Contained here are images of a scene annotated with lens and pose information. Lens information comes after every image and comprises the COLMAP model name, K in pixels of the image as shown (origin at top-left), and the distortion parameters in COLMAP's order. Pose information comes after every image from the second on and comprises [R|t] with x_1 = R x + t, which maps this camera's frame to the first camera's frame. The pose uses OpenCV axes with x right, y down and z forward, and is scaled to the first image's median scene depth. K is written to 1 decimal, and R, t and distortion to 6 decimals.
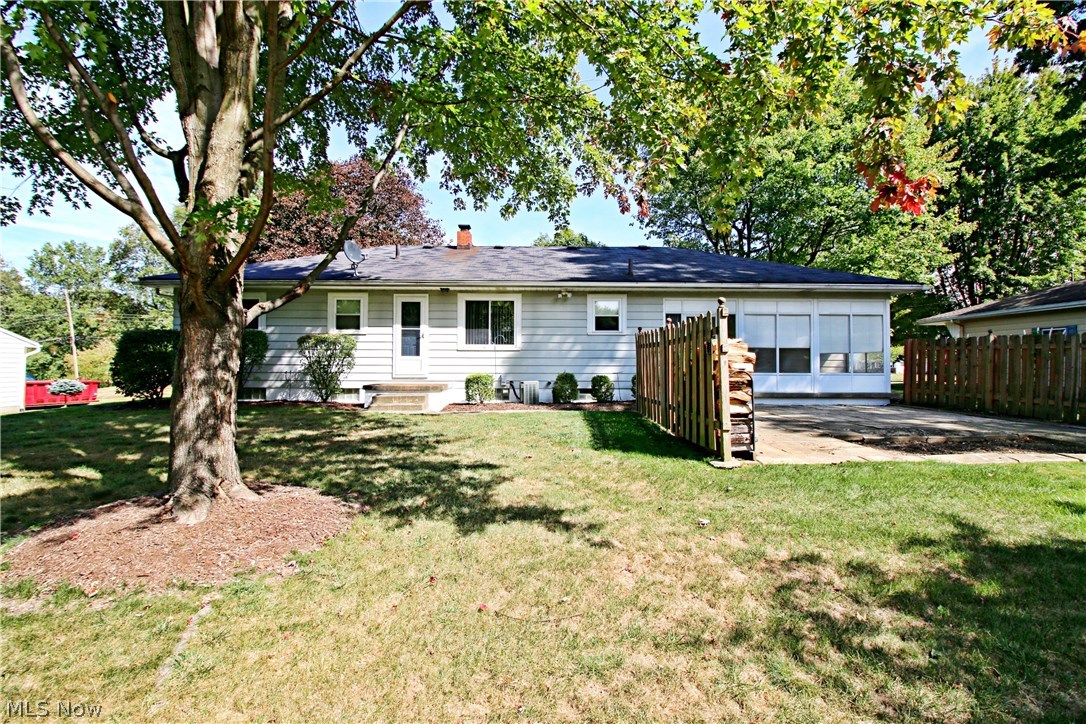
lens RADIAL K [[500.6, 0, 543.0], [0, 500.6, 362.0], [0, 0, 1]] dist [0.002235, -0.012736]
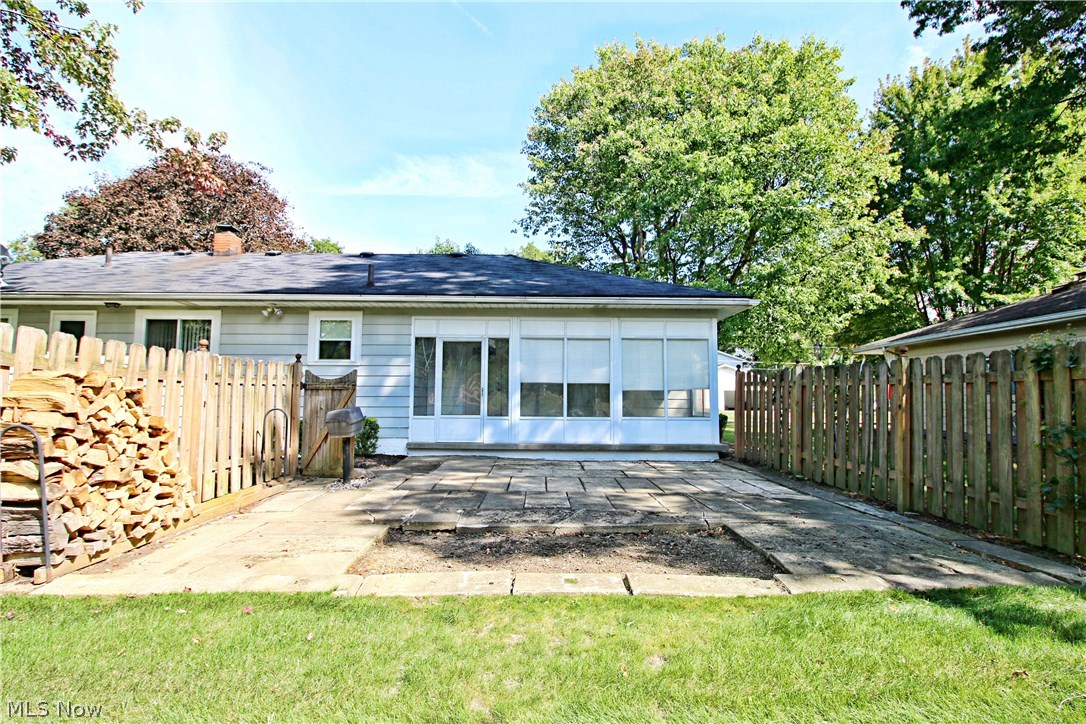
lens RADIAL K [[571.6, 0, 543.0], [0, 571.6, 362.0], [0, 0, 1]] dist [0.000434, 0.000867]
pose [[0.999996, 0.002044, 0.002004, 0.432180], [-0.001918, 0.998118, -0.061288, -0.007199], [-0.002126, 0.061284, 0.998118, 0.146394]]
